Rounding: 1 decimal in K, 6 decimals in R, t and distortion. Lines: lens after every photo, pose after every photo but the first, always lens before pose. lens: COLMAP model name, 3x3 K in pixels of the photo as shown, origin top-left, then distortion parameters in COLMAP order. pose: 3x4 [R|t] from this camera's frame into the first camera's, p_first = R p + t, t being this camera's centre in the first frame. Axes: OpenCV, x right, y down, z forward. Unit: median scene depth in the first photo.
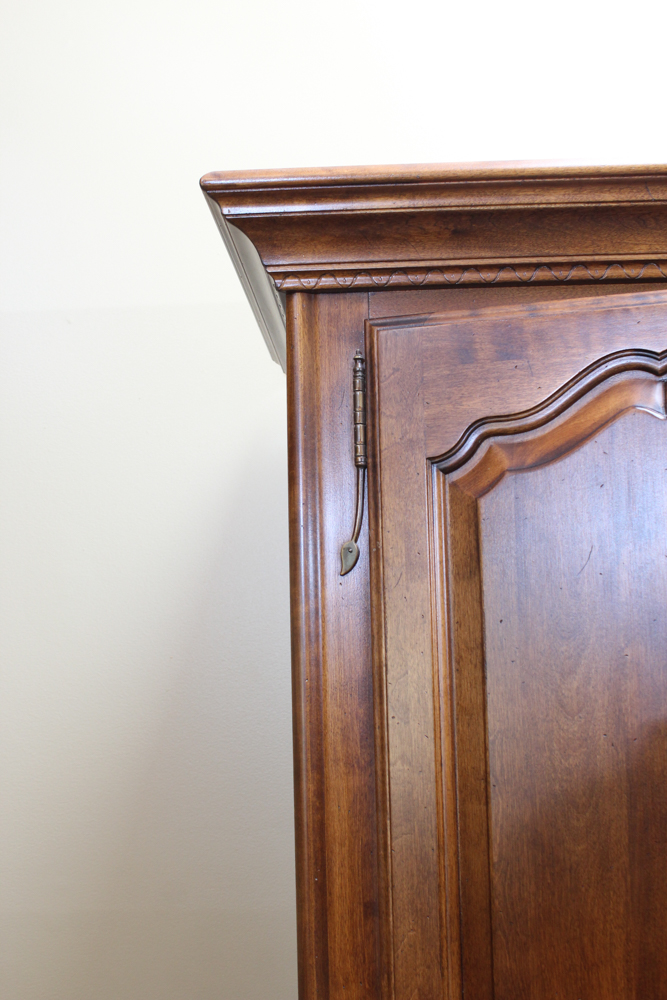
lens RADIAL K [[1133.5, 0, 333.9], [0, 1133.5, 503.9], [0, 0, 1]] dist [-0.072830, 0.000000]
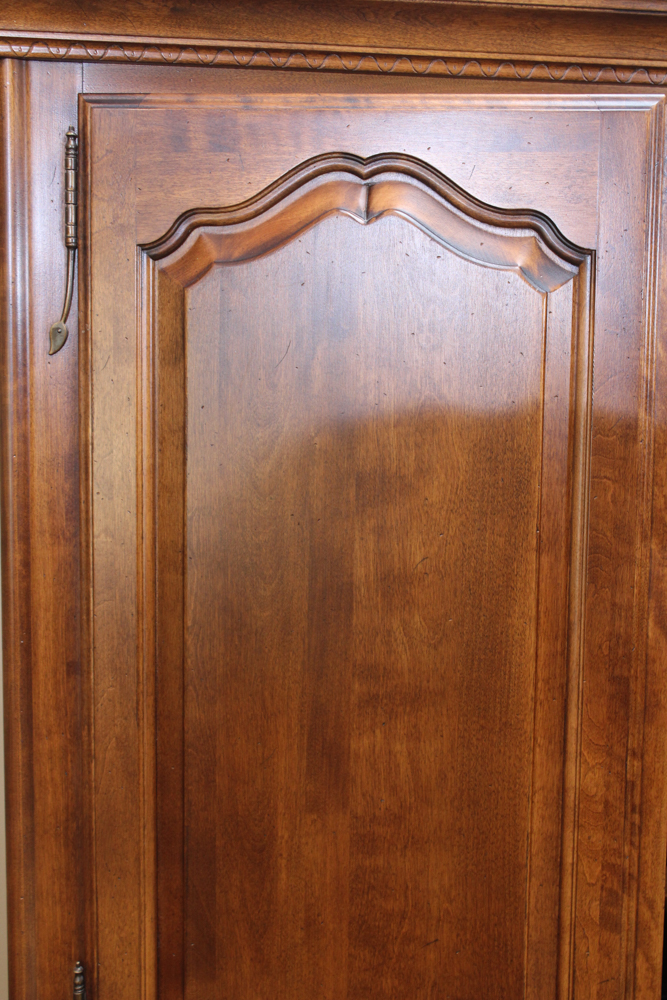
lens RADIAL K [[1469.7, 0, 336.0], [0, 1469.7, 504.2], [0, 0, 1]] dist [-0.012772, 0.000000]
pose [[0.978226, 0.011647, 0.207216, -0.014152], [-0.059643, 0.972084, 0.226925, -0.124945], [-0.198789, -0.234342, 0.951613, -0.349679]]
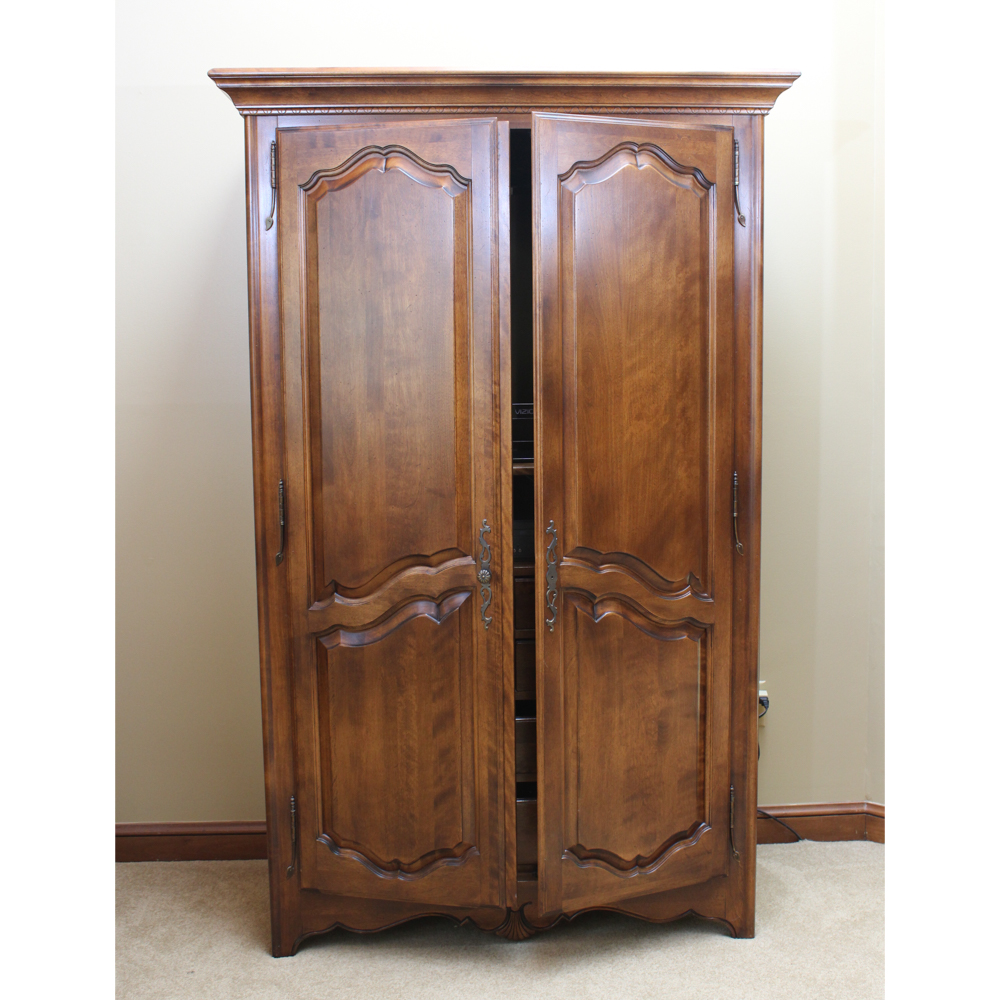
lens RADIAL K [[1343.9, 0, 515.7], [0, 1343.9, 461.7], [0, 0, 1]] dist [-0.087400, 0.000000]
pose [[0.996999, 0.006101, 0.077179, 0.349908], [-0.022358, 0.977106, 0.211575, -0.080755], [-0.074122, -0.212665, 0.974310, -2.168941]]
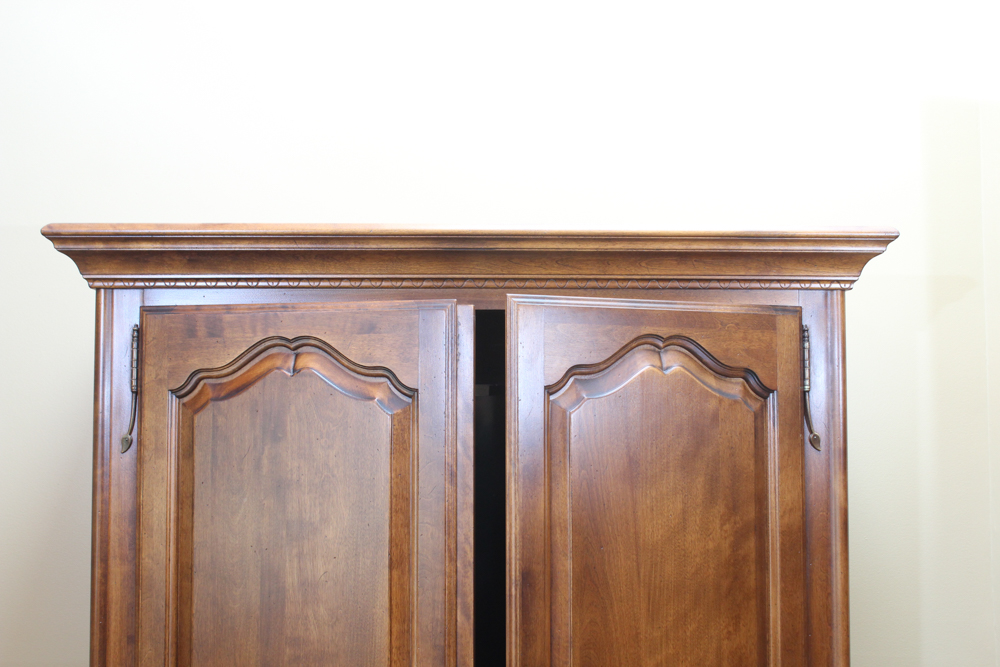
lens RADIAL K [[1468.3, 0, 496.4], [0, 1468.3, 311.5], [0, 0, 1]] dist [-0.059334, 0.000000]
pose [[0.998091, 0.025197, 0.056383, 0.469014], [-0.027657, 0.998680, 0.043291, -0.280598], [-0.055218, -0.044768, 0.997470, -1.335224]]
